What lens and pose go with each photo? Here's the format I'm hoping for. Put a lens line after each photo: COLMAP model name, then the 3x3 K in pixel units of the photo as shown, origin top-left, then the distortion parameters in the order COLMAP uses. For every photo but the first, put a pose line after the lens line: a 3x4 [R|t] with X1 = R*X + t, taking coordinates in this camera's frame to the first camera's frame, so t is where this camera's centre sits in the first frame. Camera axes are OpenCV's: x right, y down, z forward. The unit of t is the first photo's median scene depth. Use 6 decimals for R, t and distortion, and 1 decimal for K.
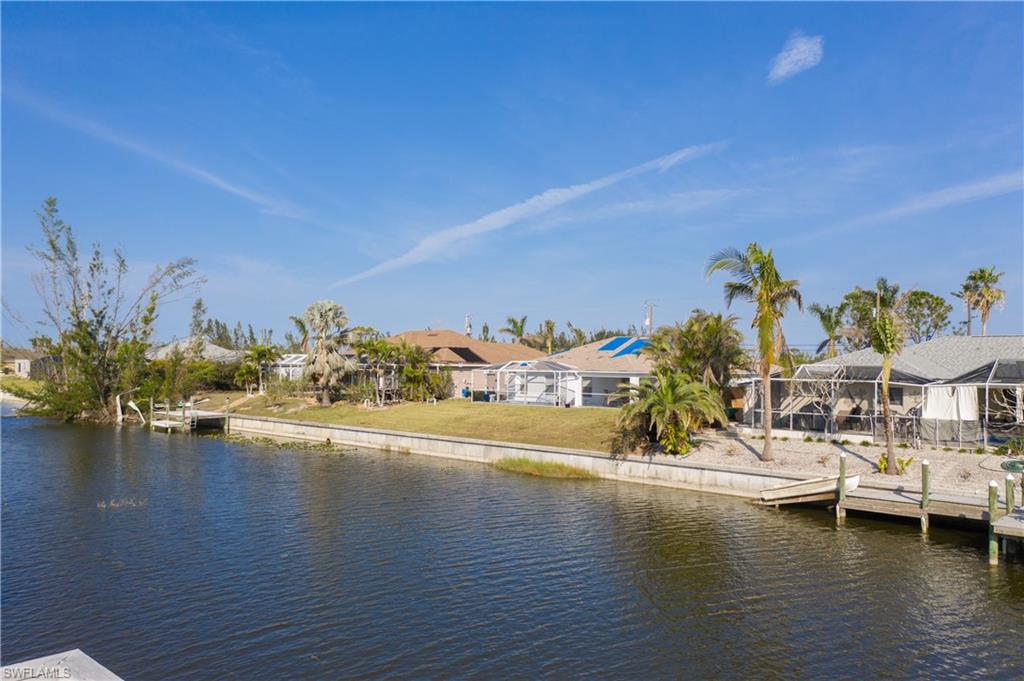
lens RADIAL K [[802.0, 0, 507.2], [0, 802.0, 339.7], [0, 0, 1]] dist [-0.003175, 0.022260]
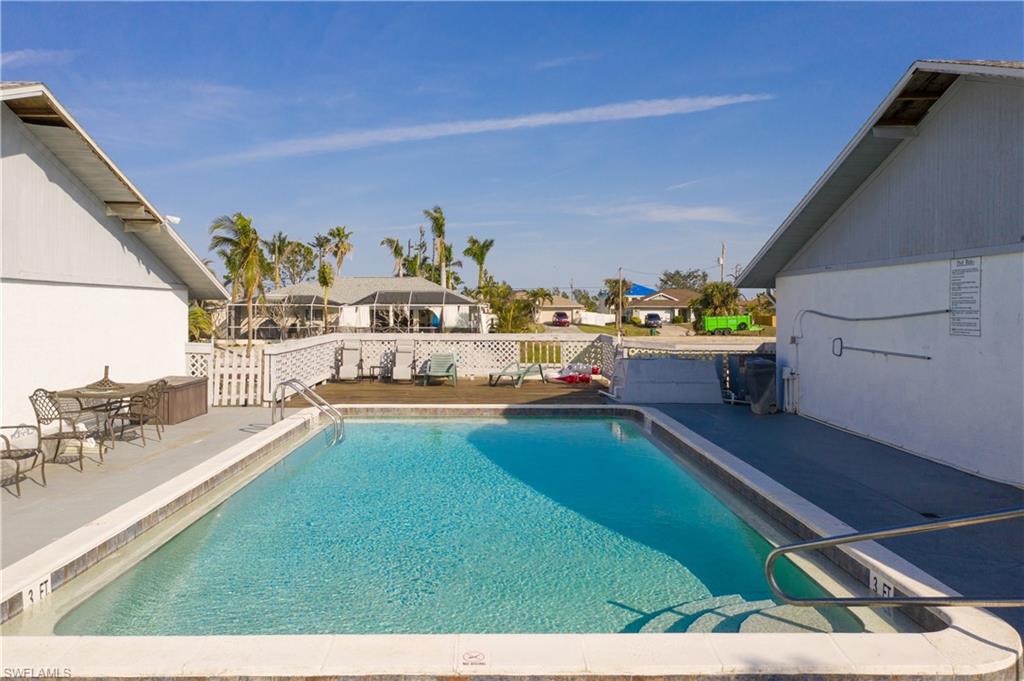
lens RADIAL K [[802.0, 0, 511.0], [0, 802.0, 340.2], [0, 0, 1]] dist [-0.003175, 0.022260]
pose [[0.723181, -0.032947, 0.689873, -0.362699], [-0.020351, 0.997411, 0.068969, 0.003667], [-0.690359, -0.063917, 0.720638, -0.438468]]
